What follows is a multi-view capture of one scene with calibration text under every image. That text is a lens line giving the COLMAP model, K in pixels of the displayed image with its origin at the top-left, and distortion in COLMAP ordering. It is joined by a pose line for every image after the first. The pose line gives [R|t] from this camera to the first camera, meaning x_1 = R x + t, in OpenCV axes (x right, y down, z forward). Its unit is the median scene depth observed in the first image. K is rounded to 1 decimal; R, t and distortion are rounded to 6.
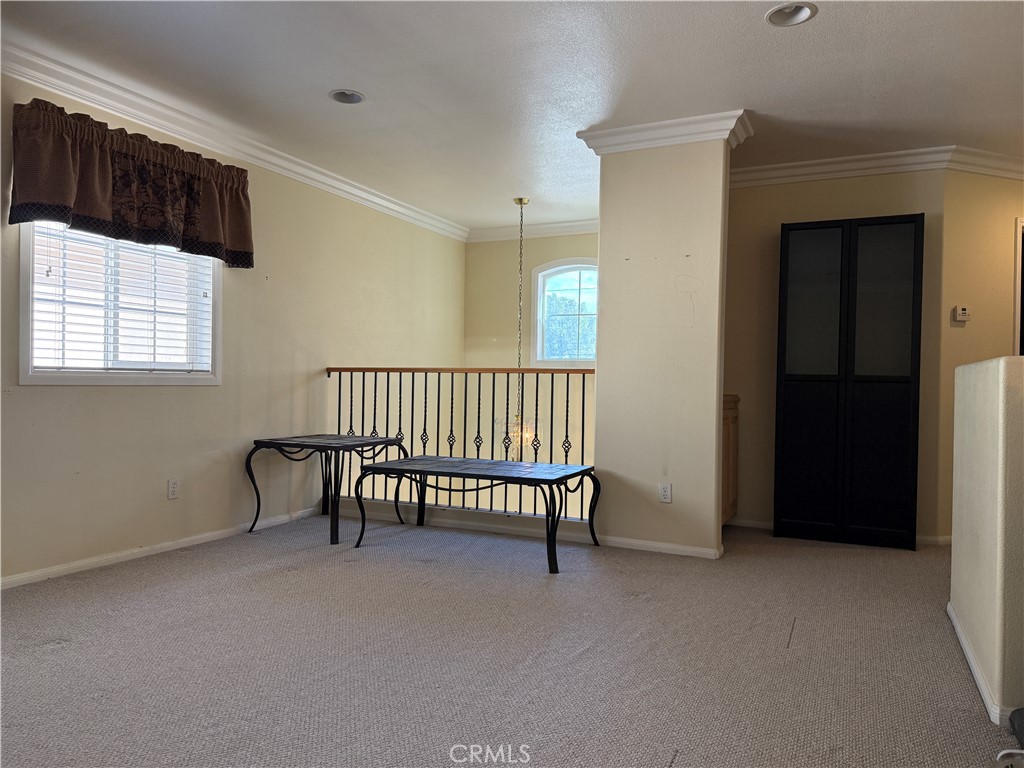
lens RADIAL K [[721.9, 0, 514.0], [0, 721.9, 378.4], [0, 0, 1]] dist [0.071749, -0.082565]
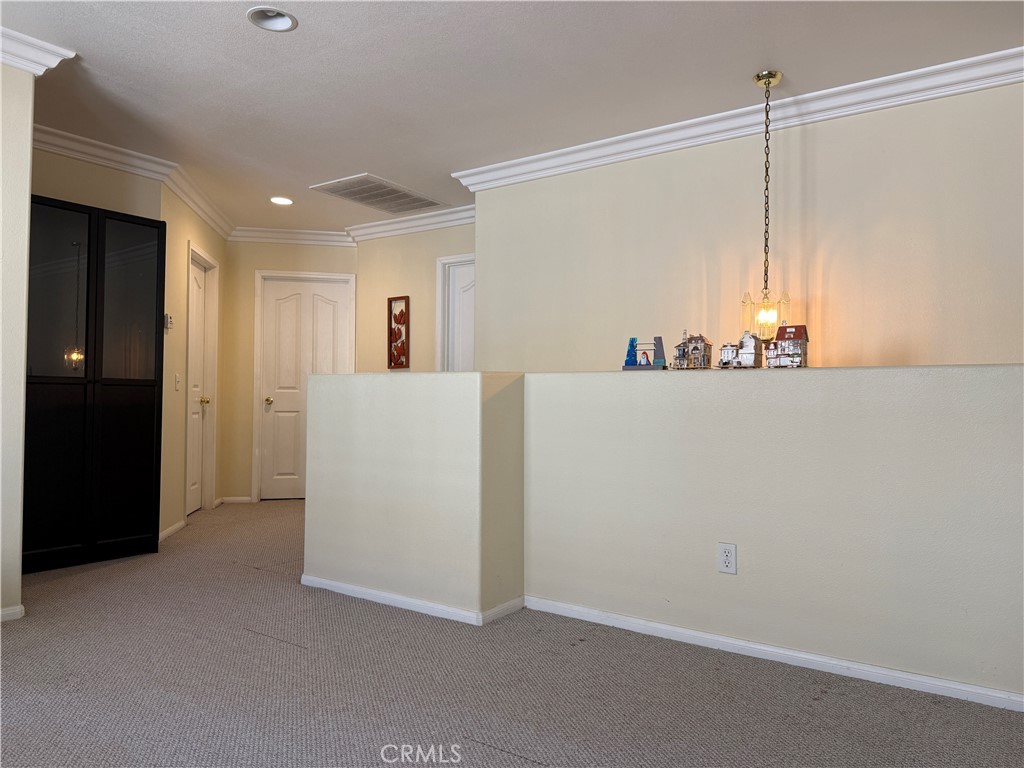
lens RADIAL K [[721.9, 0, 507.5], [0, 721.9, 380.4], [0, 0, 1]] dist [0.071749, -0.082565]
pose [[0.194515, 0.002743, 0.980896, -0.349392], [-0.003738, 0.999991, -0.002056, -0.001766], [-0.980892, -0.003267, 0.194523, 0.323888]]
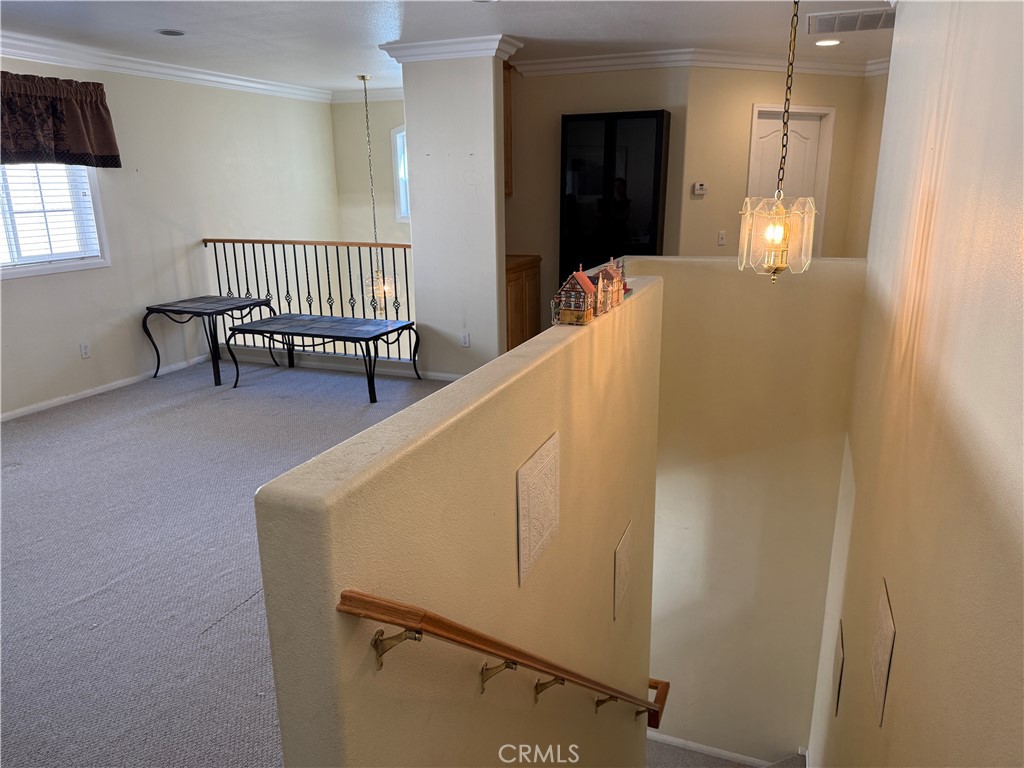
lens RADIAL K [[721.9, 0, 494.1], [0, 721.9, 383.3], [0, 0, 1]] dist [0.071749, -0.082565]
pose [[0.998630, -0.039024, 0.034871, 0.208016], [0.028289, 0.963094, 0.267676, -0.117058], [-0.044030, -0.266323, 0.962878, -0.298690]]
